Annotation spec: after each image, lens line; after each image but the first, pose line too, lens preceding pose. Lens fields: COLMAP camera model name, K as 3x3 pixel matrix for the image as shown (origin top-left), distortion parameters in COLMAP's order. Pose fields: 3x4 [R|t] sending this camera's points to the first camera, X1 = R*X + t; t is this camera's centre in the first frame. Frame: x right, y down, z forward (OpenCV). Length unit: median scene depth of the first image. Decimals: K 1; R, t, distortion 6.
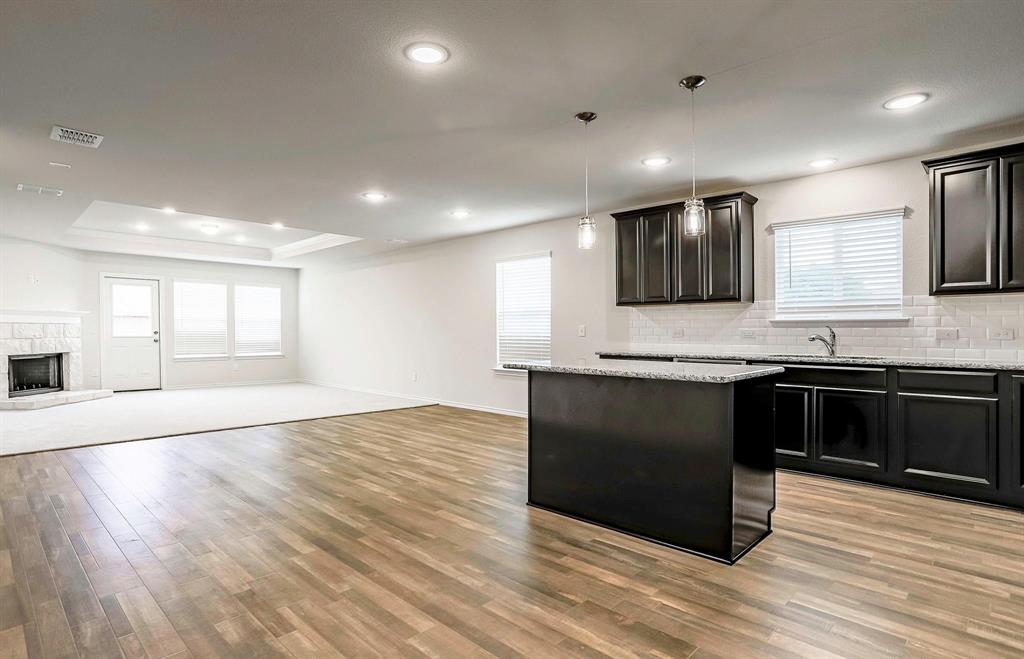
lens RADIAL K [[530.4, 0, 512.0], [0, 530.4, 329.5], [0, 0, 1]] dist [-0.004760, 0.001097]
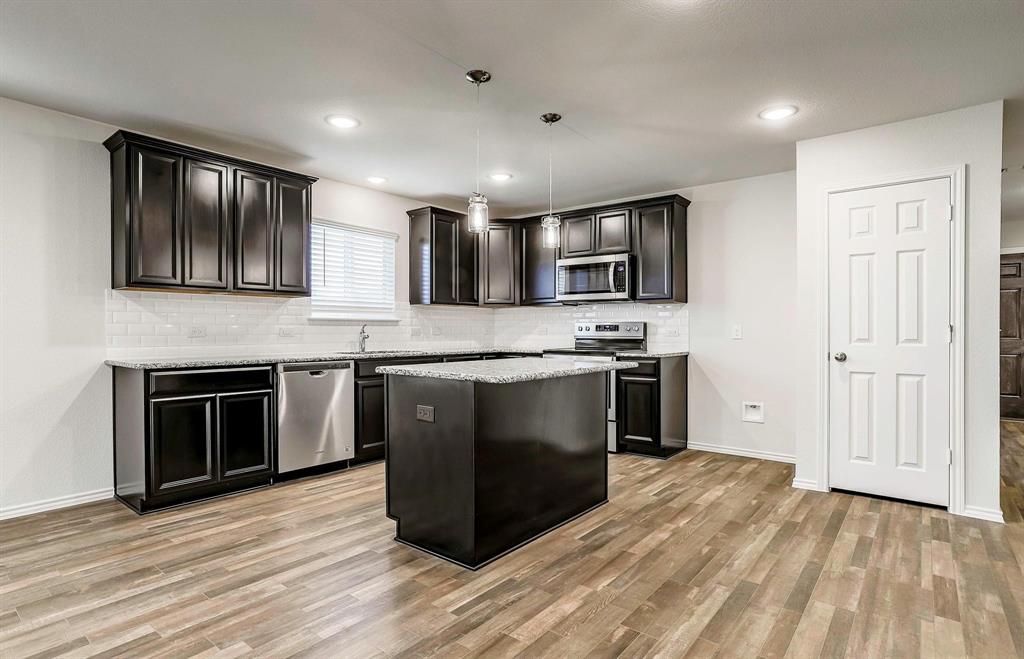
lens RADIAL K [[530.4, 0, 512.0], [0, 530.4, 329.5], [0, 0, 1]] dist [-0.004760, 0.001097]
pose [[-0.082941, -0.000500, 0.996554, -0.741040], [-0.004505, 0.999990, 0.000127, 0.003153], [-0.996544, -0.004479, -0.082943, 1.086301]]
